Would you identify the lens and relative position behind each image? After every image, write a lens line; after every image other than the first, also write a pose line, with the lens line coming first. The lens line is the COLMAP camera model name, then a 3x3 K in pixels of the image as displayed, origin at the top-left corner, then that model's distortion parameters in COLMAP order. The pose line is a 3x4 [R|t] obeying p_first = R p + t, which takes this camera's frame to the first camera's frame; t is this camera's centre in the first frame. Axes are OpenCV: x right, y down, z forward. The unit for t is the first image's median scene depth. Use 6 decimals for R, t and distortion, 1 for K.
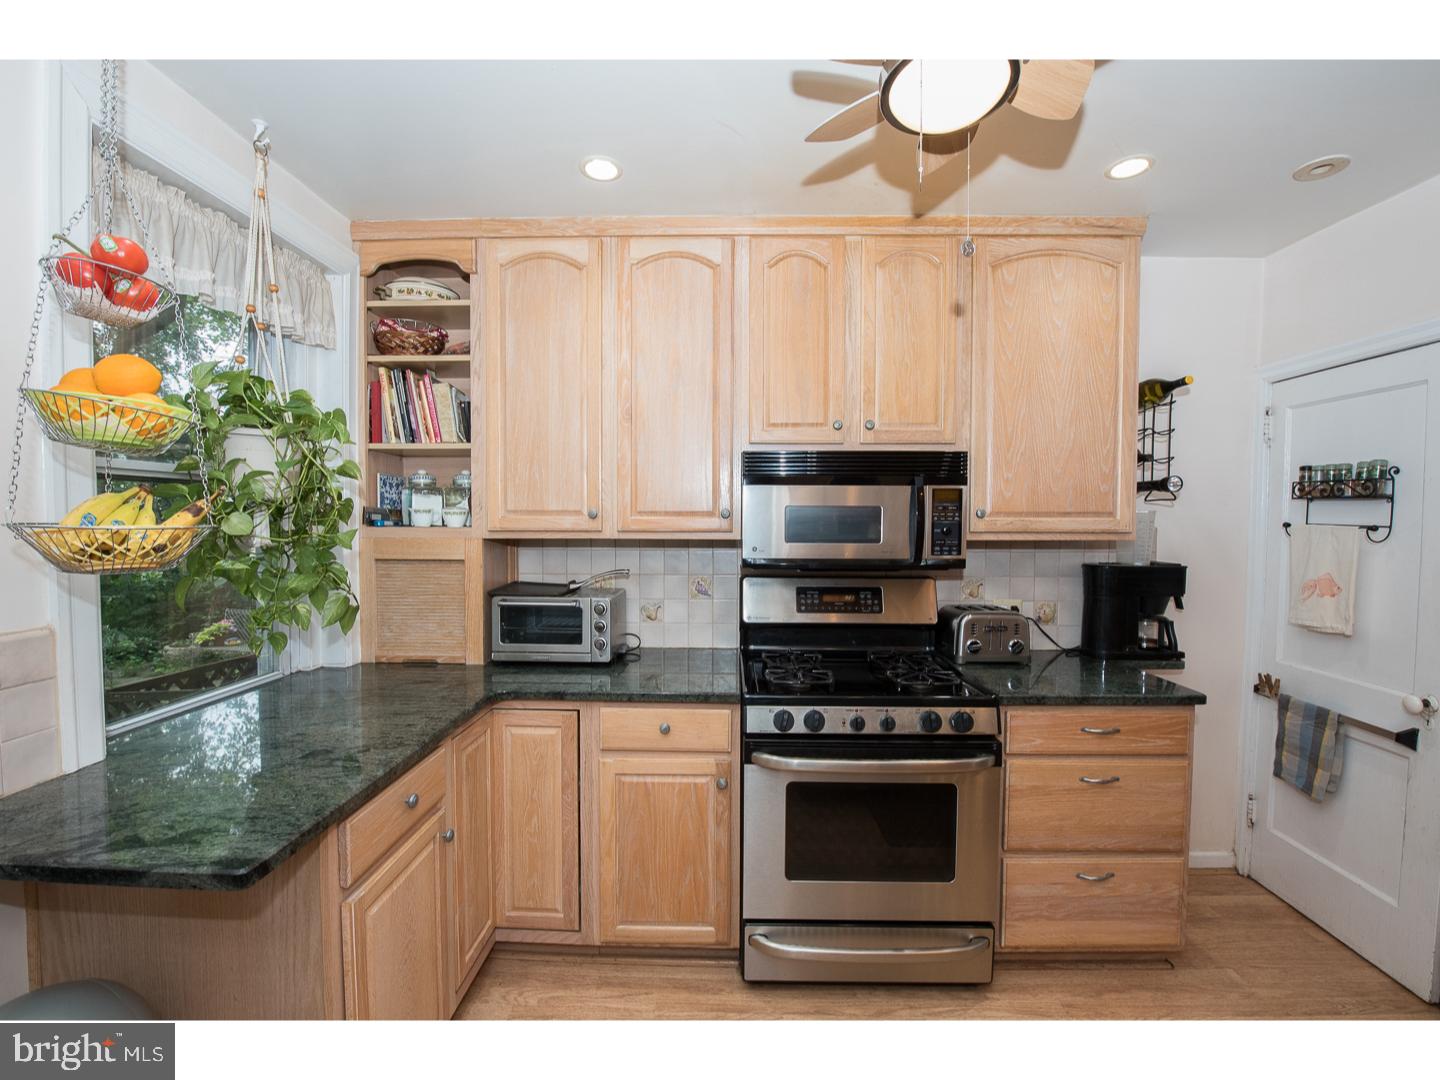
lens RADIAL K [[632.5, 0, 716.9], [0, 632.5, 536.6], [0, 0, 1]] dist [-0.020724, -0.001358]
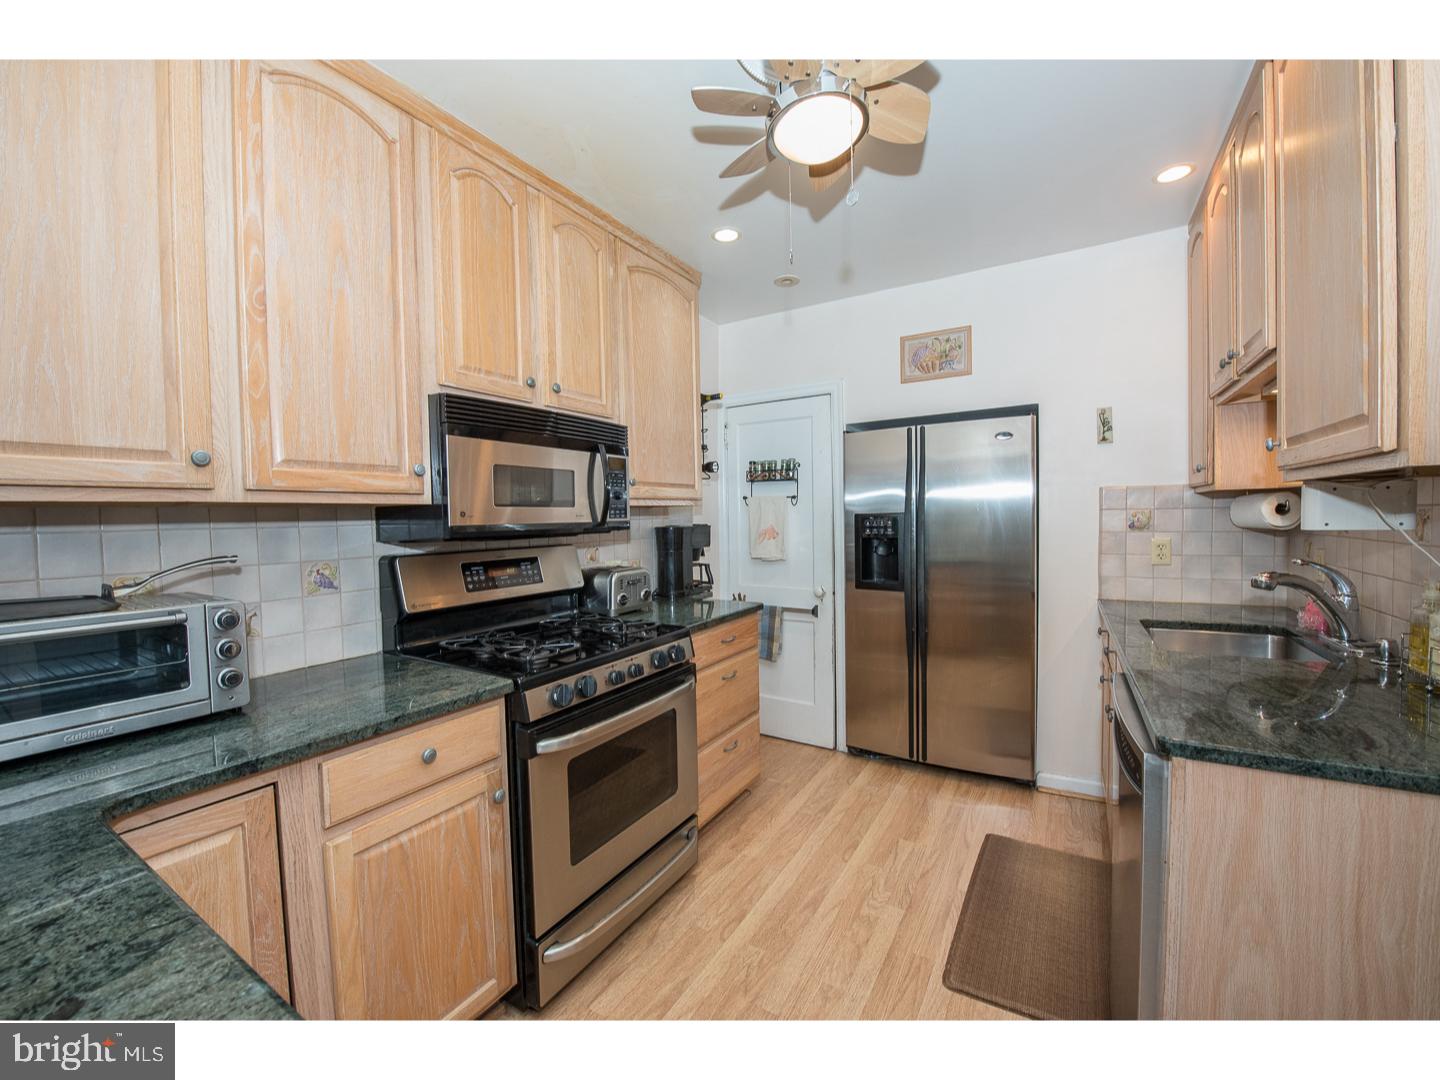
lens RADIAL K [[574.0, 0, 722.2], [0, 574.0, 543.7], [0, 0, 1]] dist [-0.016780, -0.000522]
pose [[0.492723, -0.053457, 0.868543, -0.424278], [0.052813, 0.998108, 0.031471, 0.052281], [-0.868582, 0.030363, 0.494614, 0.337946]]
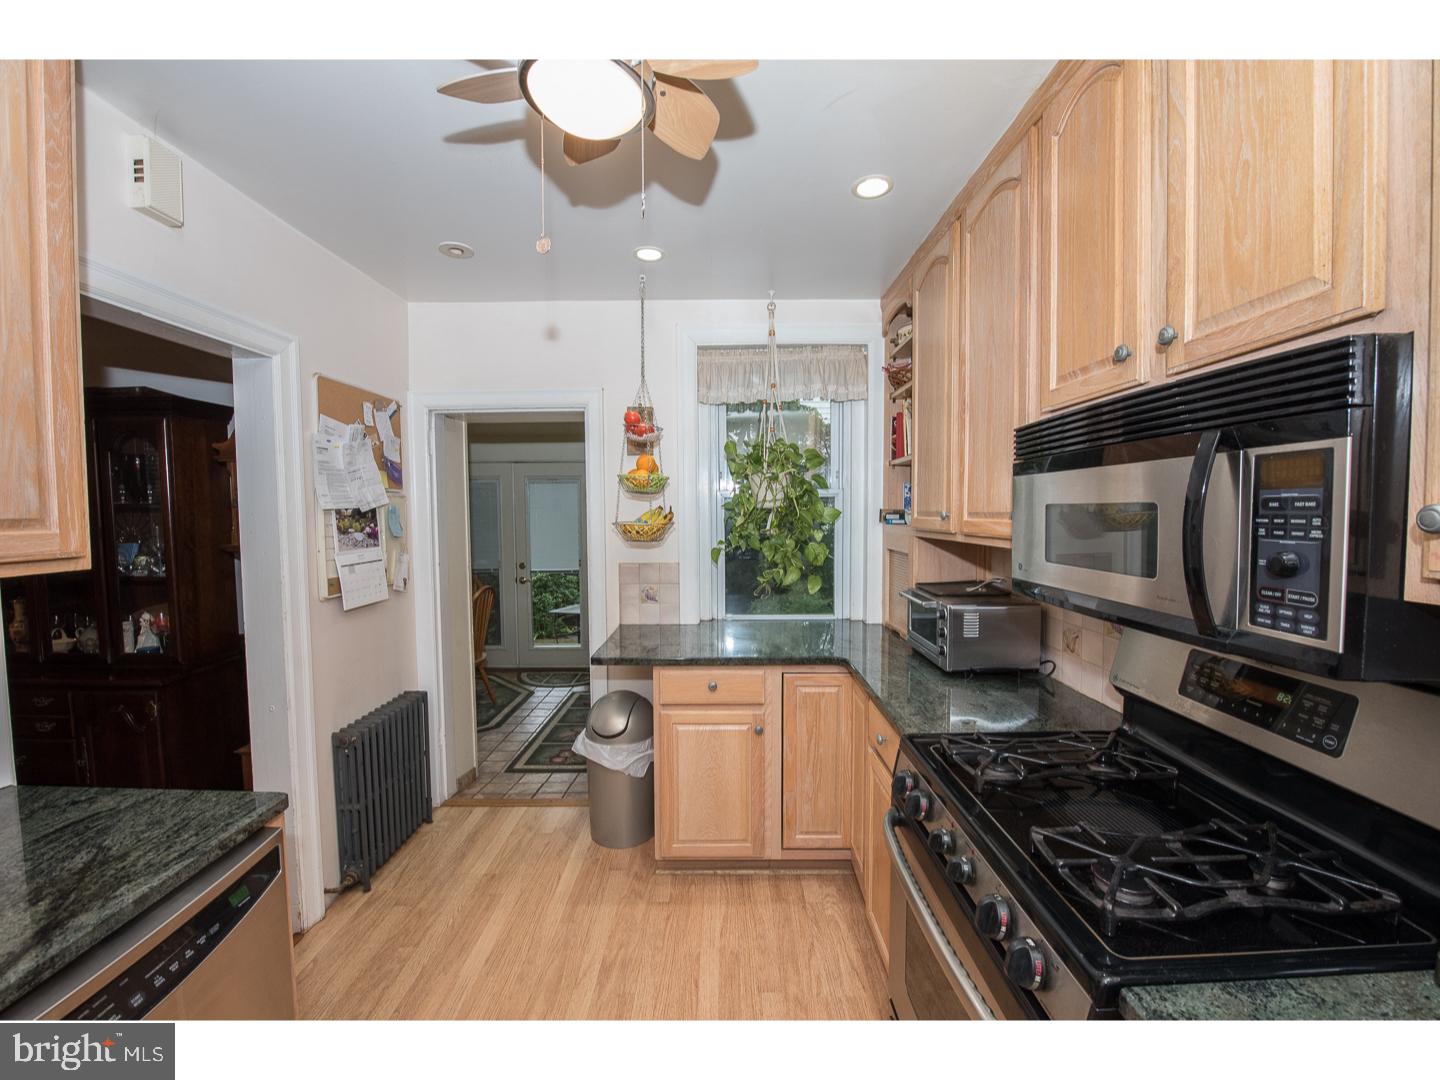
lens RADIAL K [[574.0, 0, 724.1], [0, 574.0, 536.5], [0, 0, 1]] dist [-0.016780, -0.000522]
pose [[0.032124, 0.039257, -0.998713, 0.678726], [-0.025672, 0.998931, 0.038440, -0.030170], [0.999154, 0.024405, 0.033098, 0.648270]]
